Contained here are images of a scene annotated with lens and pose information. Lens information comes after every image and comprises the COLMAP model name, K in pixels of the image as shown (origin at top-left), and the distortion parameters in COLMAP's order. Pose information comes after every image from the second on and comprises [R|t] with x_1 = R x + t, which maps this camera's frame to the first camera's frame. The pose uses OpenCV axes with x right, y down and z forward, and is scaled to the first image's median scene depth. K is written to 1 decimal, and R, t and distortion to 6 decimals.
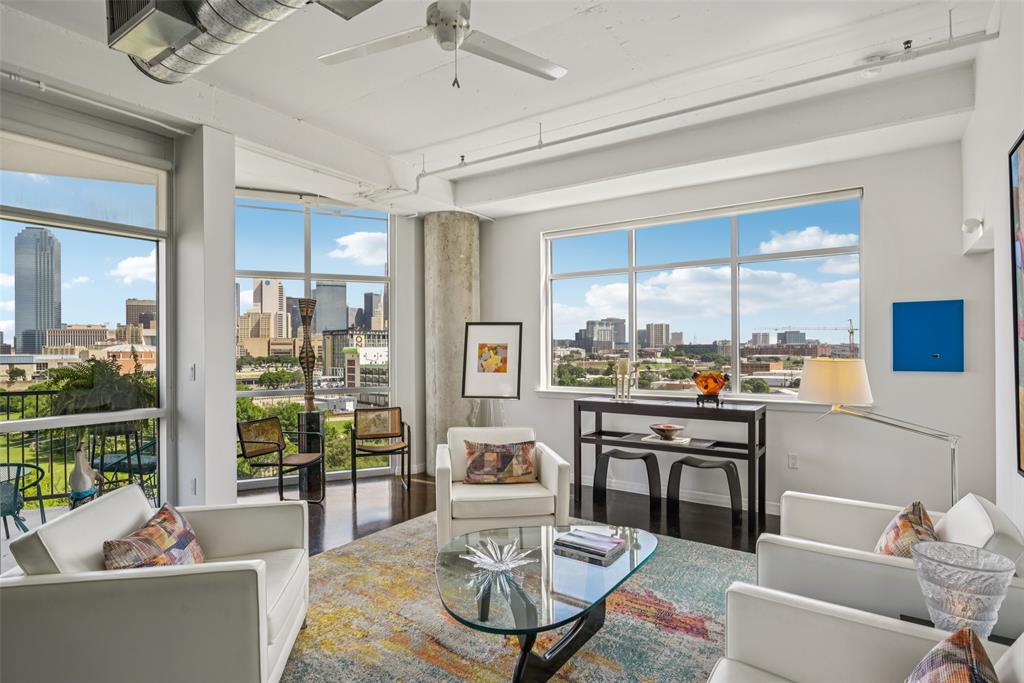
lens RADIAL K [[539.2, 0, 509.5], [0, 539.2, 349.9], [0, 0, 1]] dist [-0.001419, -0.000154]
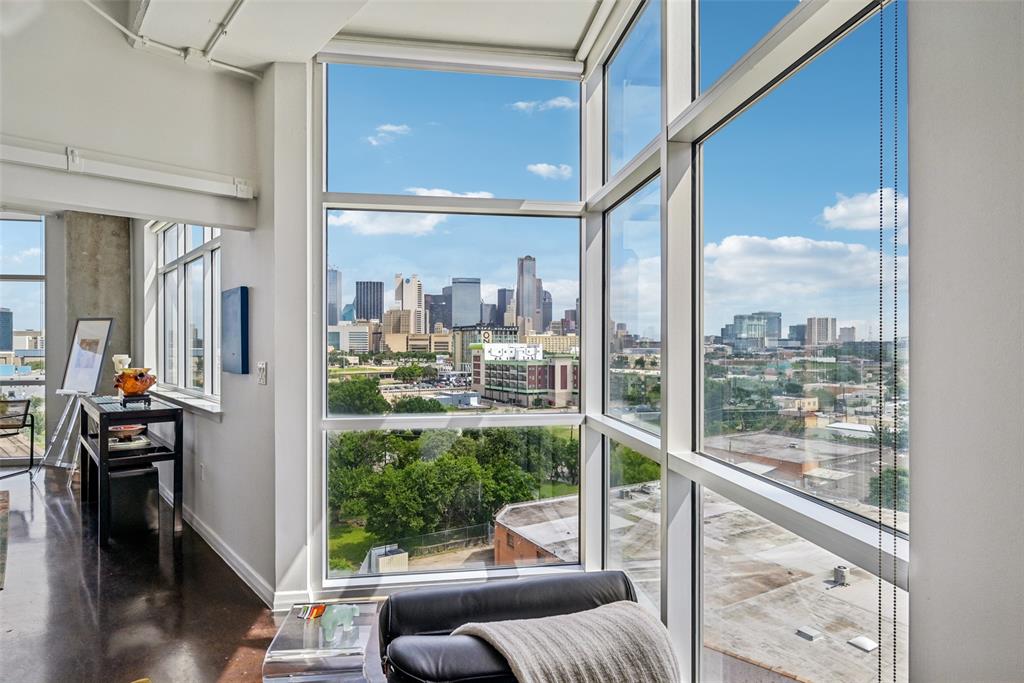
lens RADIAL K [[557.7, 0, 512.0], [0, 557.7, 341.5], [0, 0, 1]] dist [0.015317, 0.000128]
pose [[0.971428, 0.003157, -0.237312, 0.994631], [-0.005124, 0.999957, -0.007671, -0.002618], [0.237278, 0.008668, 0.971403, 0.165244]]
